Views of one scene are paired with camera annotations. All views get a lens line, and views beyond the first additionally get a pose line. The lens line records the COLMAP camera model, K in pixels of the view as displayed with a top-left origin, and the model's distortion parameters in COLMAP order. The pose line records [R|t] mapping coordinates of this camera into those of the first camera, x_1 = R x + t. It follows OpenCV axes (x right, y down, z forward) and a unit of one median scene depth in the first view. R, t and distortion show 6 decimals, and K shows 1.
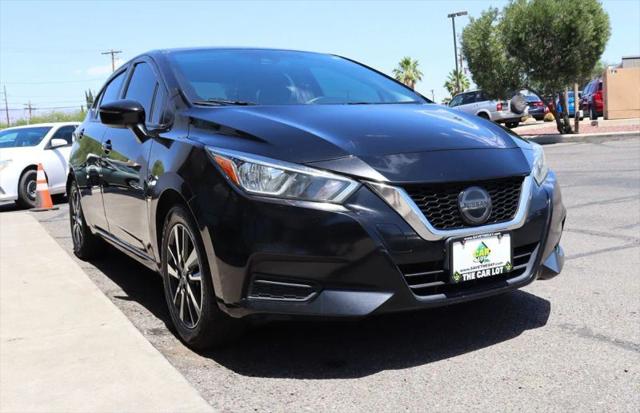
lens RADIAL K [[628.6, 0, 315.3], [0, 628.6, 219.2], [0, 0, 1]] dist [-0.089078, 0.000000]
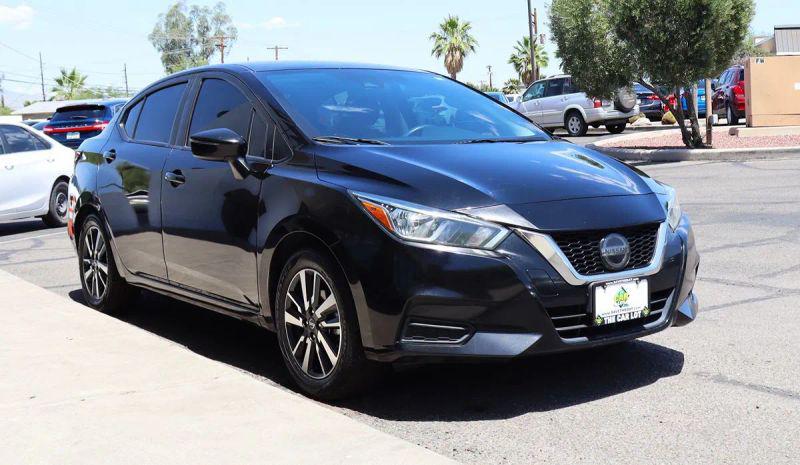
lens RADIAL K [[992.9, 0, 399.8], [0, 992.9, 233.0], [0, 0, 1]] dist [-0.090222, 0.000000]
pose [[0.995441, 0.006944, 0.095124, -0.239260], [-0.003785, 0.999437, -0.033340, 0.002963], [-0.095302, 0.032828, 0.994907, -0.559830]]
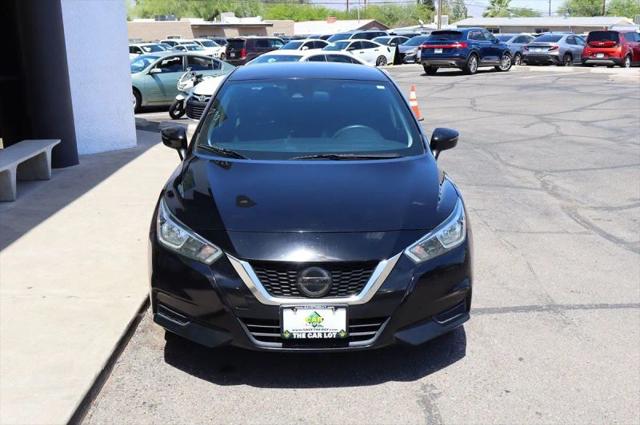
lens RADIAL K [[643.6, 0, 322.3], [0, 643.6, 218.3], [0, 0, 1]] dist [-0.097833, 0.000000]
pose [[0.889758, 0.164116, -0.425907, 0.747016], [-0.100553, 0.980676, 0.167823, -0.341753], [0.445219, -0.106496, 0.889066, -0.113599]]
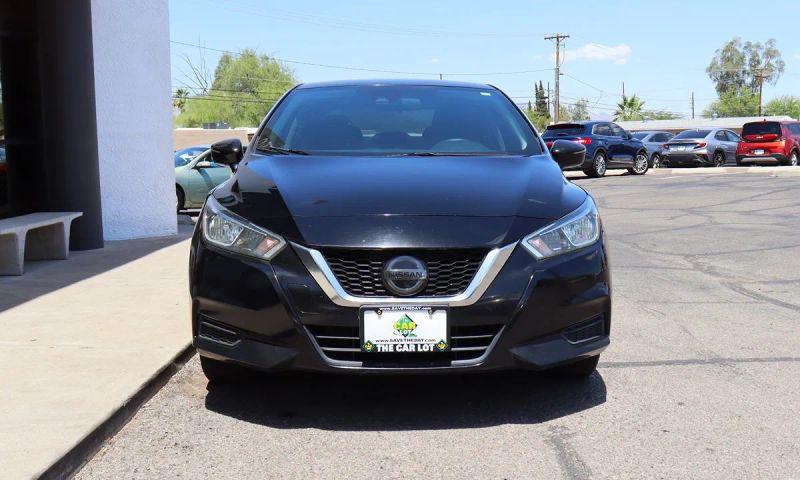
lens RADIAL K [[822.2, 0, 398.1], [0, 822.2, 234.8], [0, 0, 1]] dist [-0.102958, 0.000000]
pose [[0.882938, 0.084341, -0.461851, 0.772461], [-0.095044, 0.995473, 0.000089, -0.078747], [0.459768, 0.043817, 0.886958, -0.116525]]
